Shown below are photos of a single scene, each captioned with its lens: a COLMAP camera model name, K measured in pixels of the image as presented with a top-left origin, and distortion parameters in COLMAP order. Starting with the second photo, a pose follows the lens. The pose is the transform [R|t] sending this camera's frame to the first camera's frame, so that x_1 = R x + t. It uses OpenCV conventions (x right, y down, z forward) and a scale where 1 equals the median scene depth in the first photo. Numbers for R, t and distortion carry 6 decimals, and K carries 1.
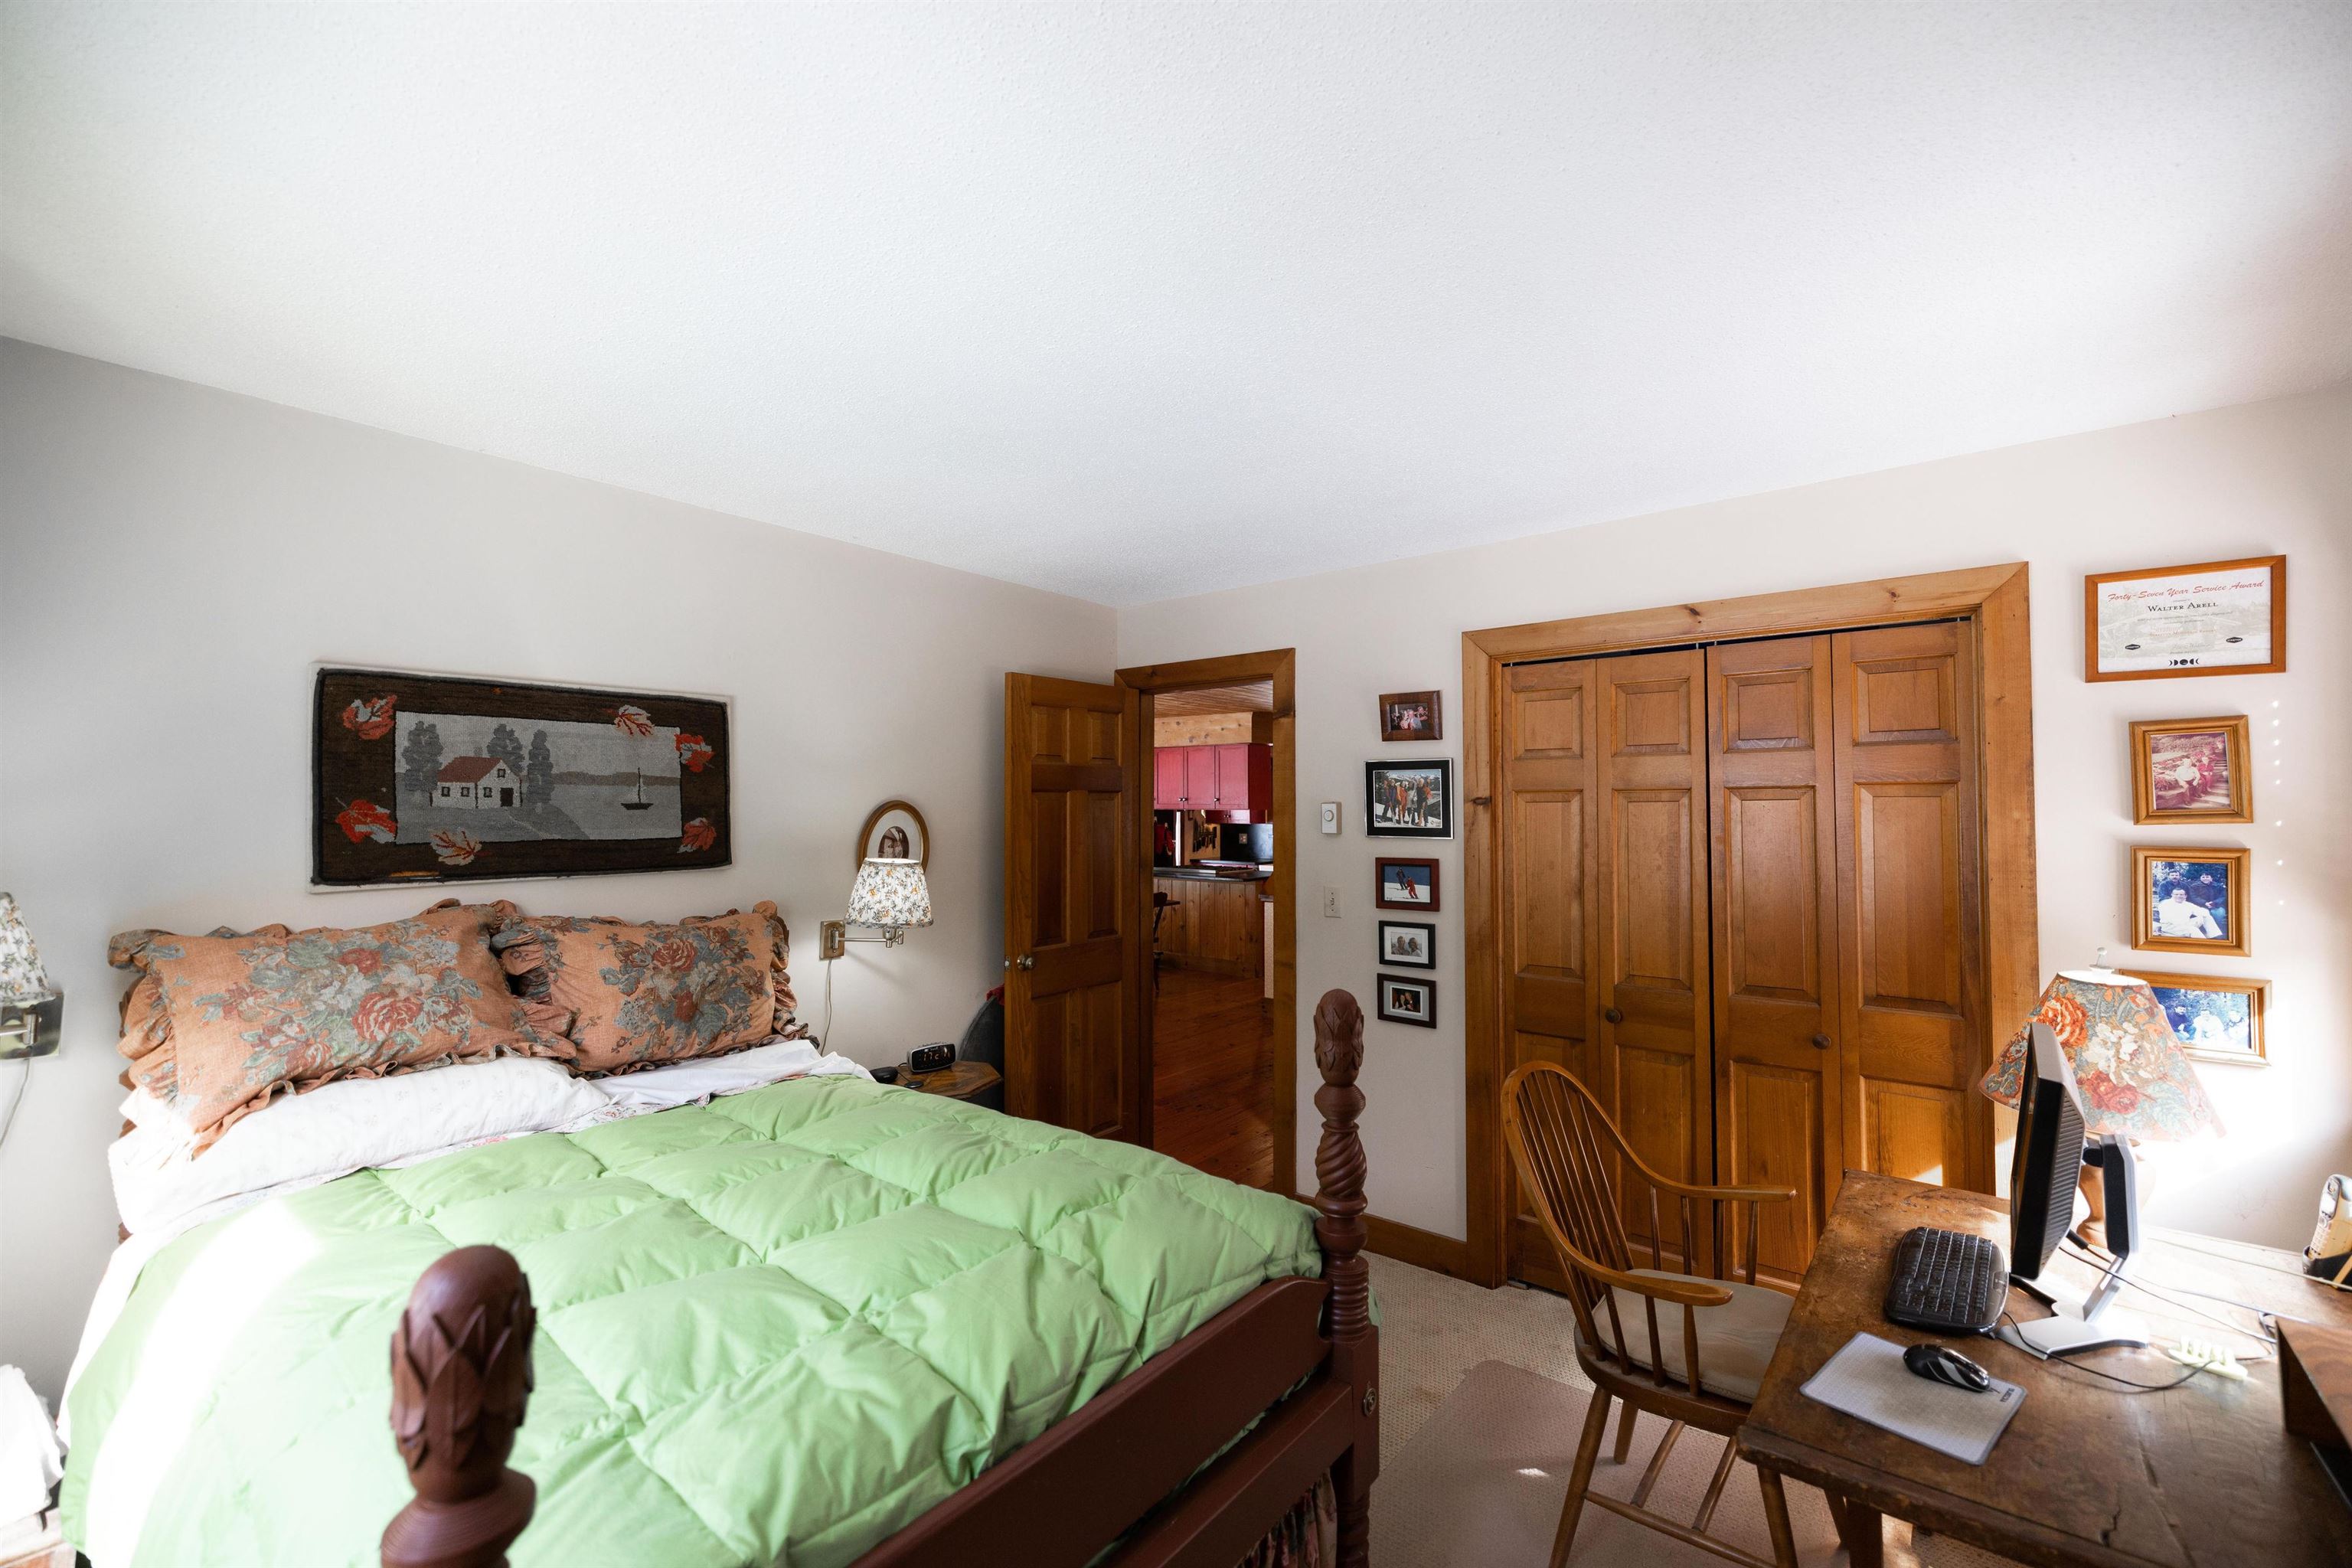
lens RADIAL K [[962.9, 0, 1173.3], [0, 962.9, 787.3], [0, 0, 1]] dist [-0.001398, -0.000023]
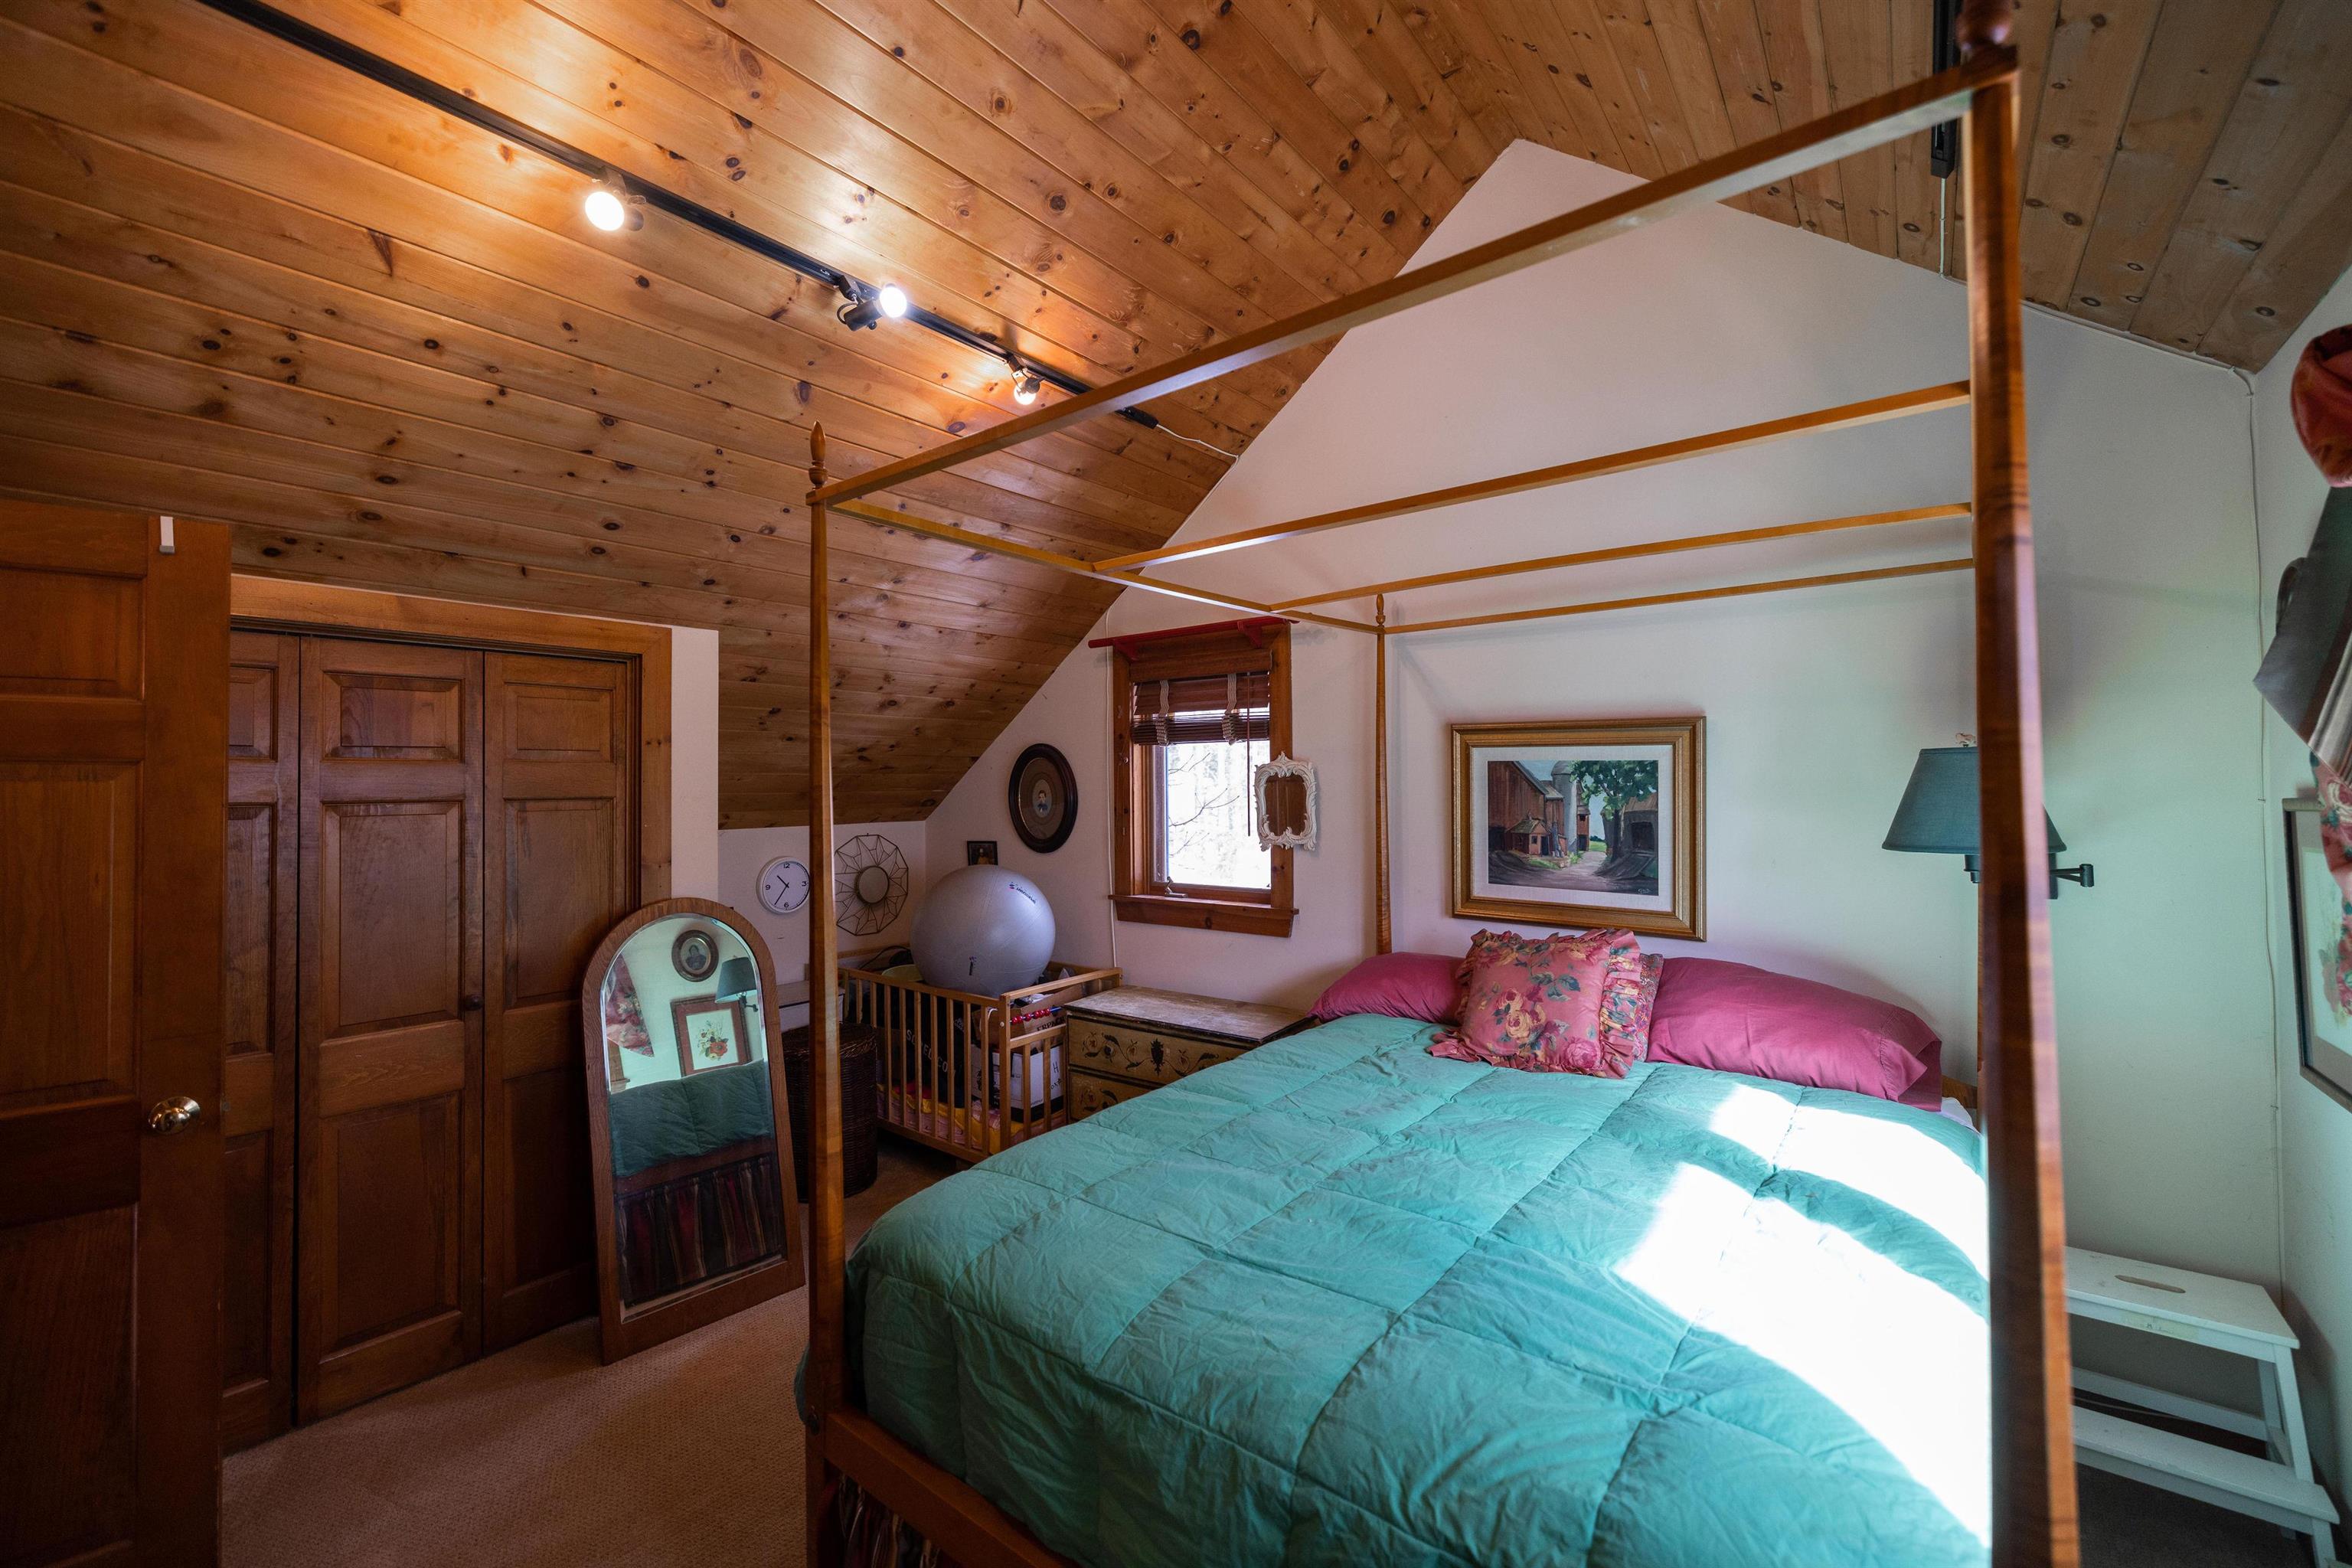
lens RADIAL K [[962.9, 0, 1173.3], [0, 962.9, 787.3], [0, 0, 1]] dist [-0.001398, -0.000023]
pose [[-0.050659, 0.023817, 0.998432, -0.369600], [0.003987, 0.999712, -0.023645, 0.012396], [-0.998708, 0.002783, -0.050739, 0.318700]]
